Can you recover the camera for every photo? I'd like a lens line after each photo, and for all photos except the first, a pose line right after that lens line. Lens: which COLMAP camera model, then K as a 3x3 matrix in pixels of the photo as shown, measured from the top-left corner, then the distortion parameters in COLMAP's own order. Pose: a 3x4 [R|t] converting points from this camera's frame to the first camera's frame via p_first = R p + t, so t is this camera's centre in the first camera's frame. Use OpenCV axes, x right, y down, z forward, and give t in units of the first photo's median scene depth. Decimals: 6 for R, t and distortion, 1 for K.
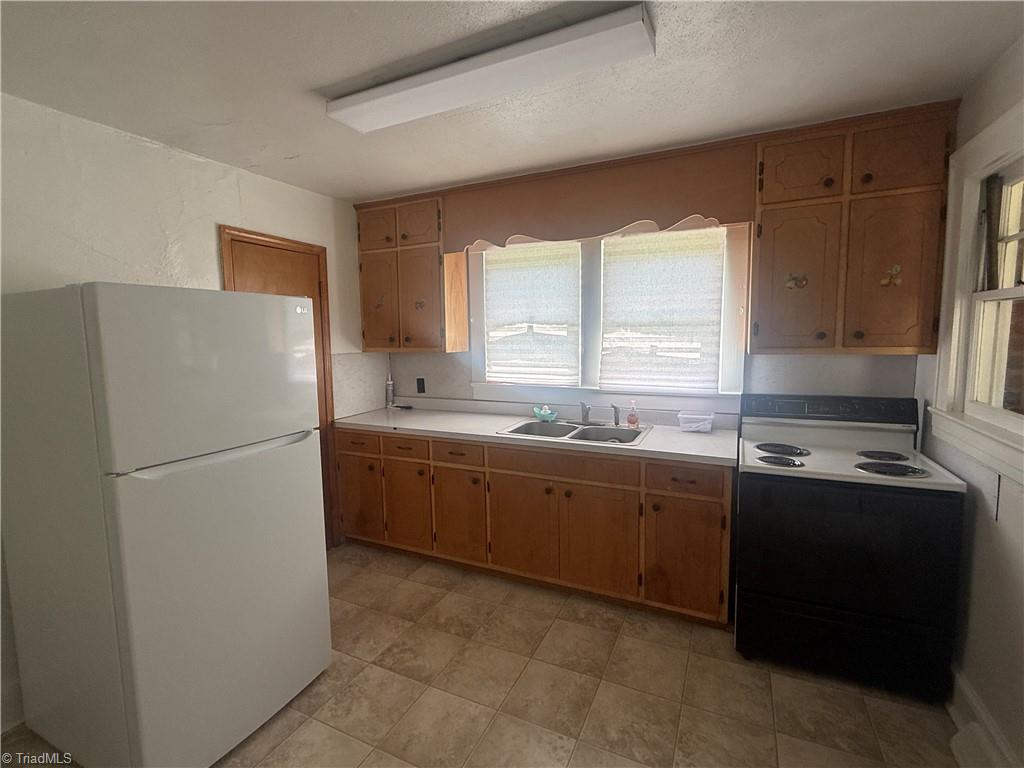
lens RADIAL K [[472.4, 0, 511.8], [0, 472.4, 381.8], [0, 0, 1]] dist [0.001218, -0.000145]
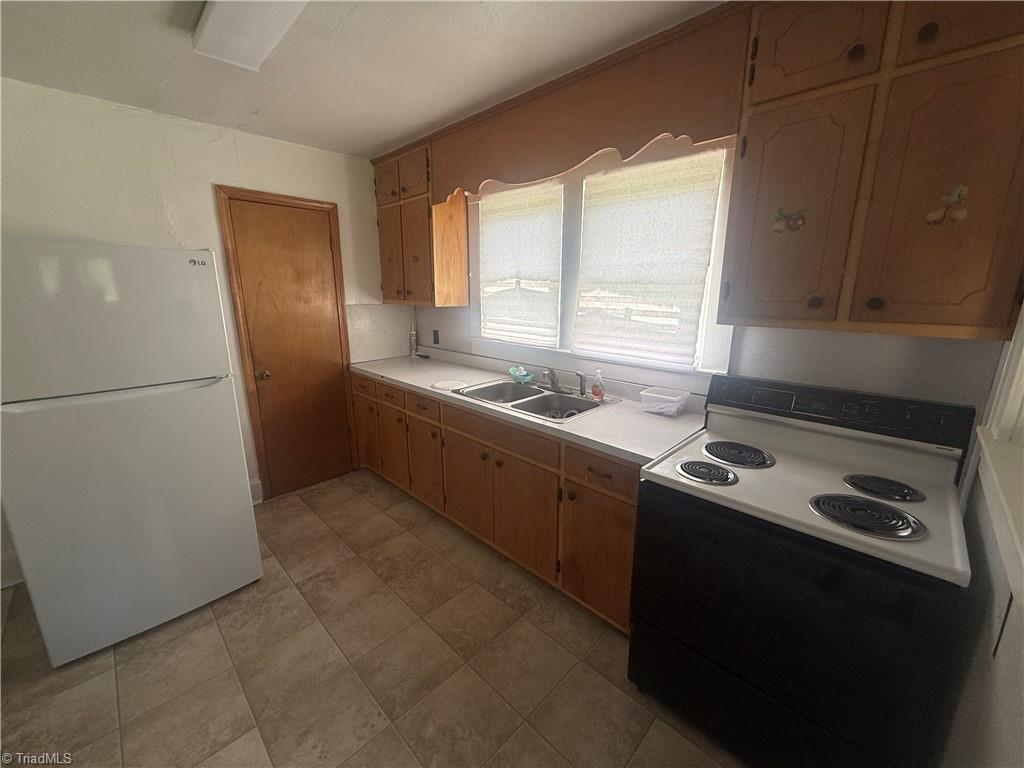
lens RADIAL K [[407.9, 0, 510.4], [0, 407.9, 383.4], [0, 0, 1]] dist [0.000476, -0.000112]
pose [[0.946040, 0.093213, -0.310355, 0.362968], [-0.052200, 0.989064, 0.137939, -0.033859], [0.319819, -0.114295, 0.940560, 0.244413]]
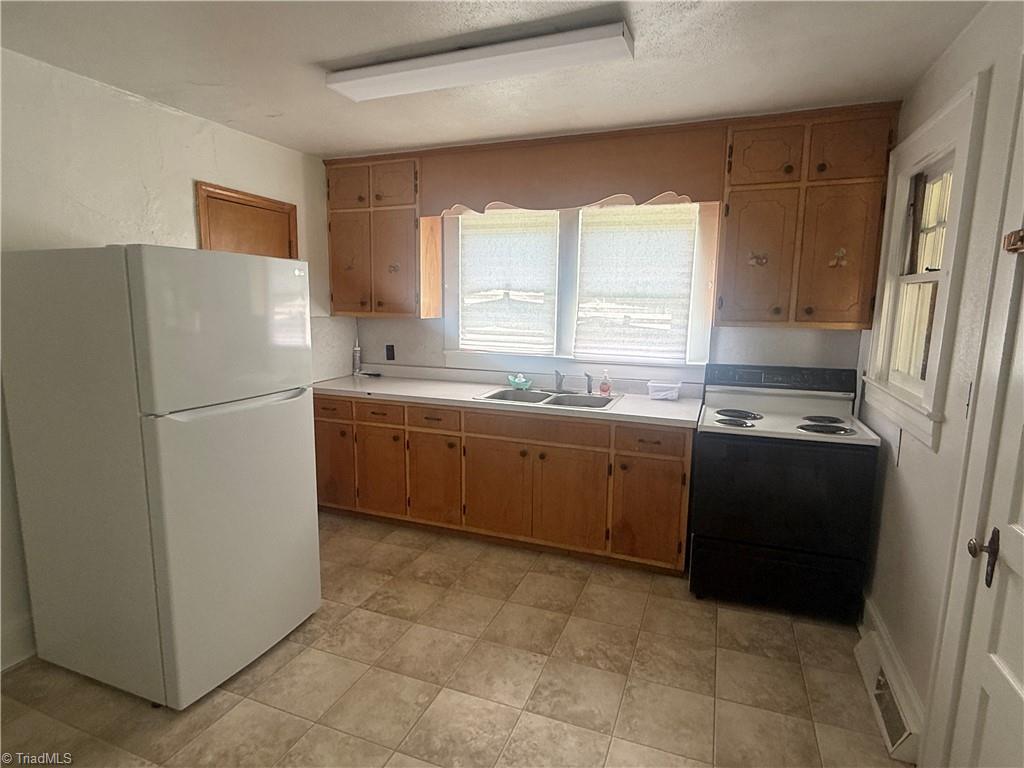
lens RADIAL K [[546.0, 0, 507.9], [0, 546.0, 385.5], [0, 0, 1]] dist [-0.000351, 0.001638]
pose [[0.997161, 0.016545, 0.073457, -0.046522], [-0.020206, 0.998576, 0.049367, 0.021602], [-0.072536, -0.050711, 0.996076, -0.185527]]
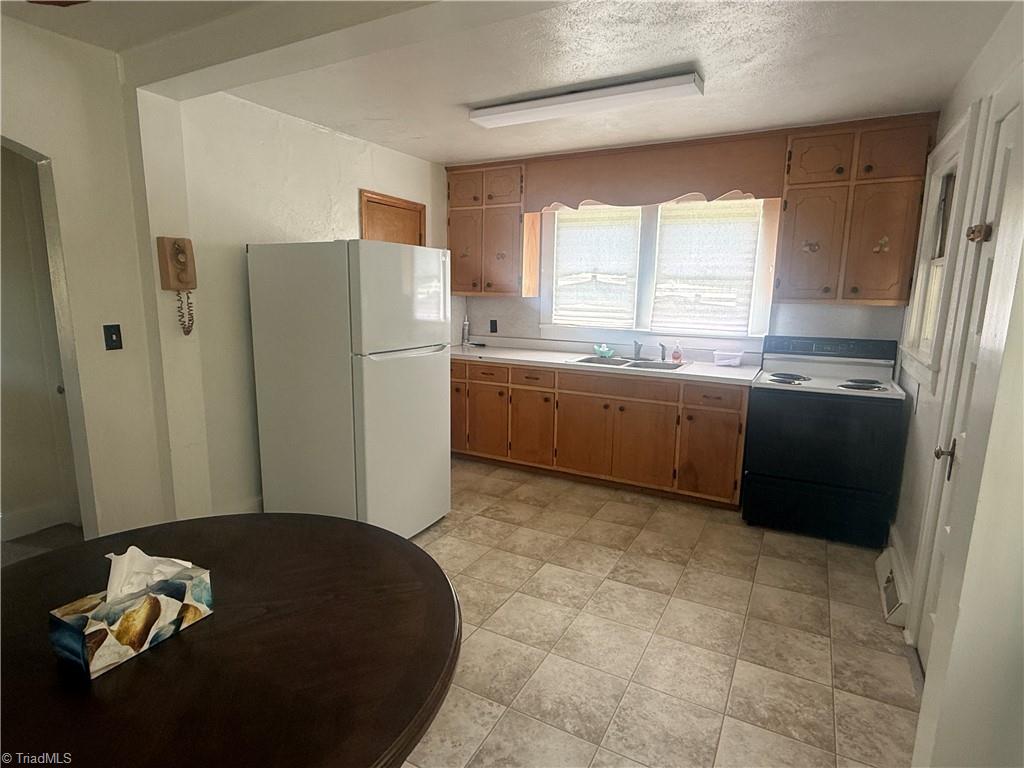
lens RADIAL K [[544.3, 0, 512.5], [0, 544.3, 384.6], [0, 0, 1]] dist [-0.000502, 0.000151]
pose [[0.997870, 0.040476, -0.051151, -0.100487], [-0.036692, 0.996666, 0.072879, 0.071466], [0.053930, -0.070847, 0.996028, -0.466040]]
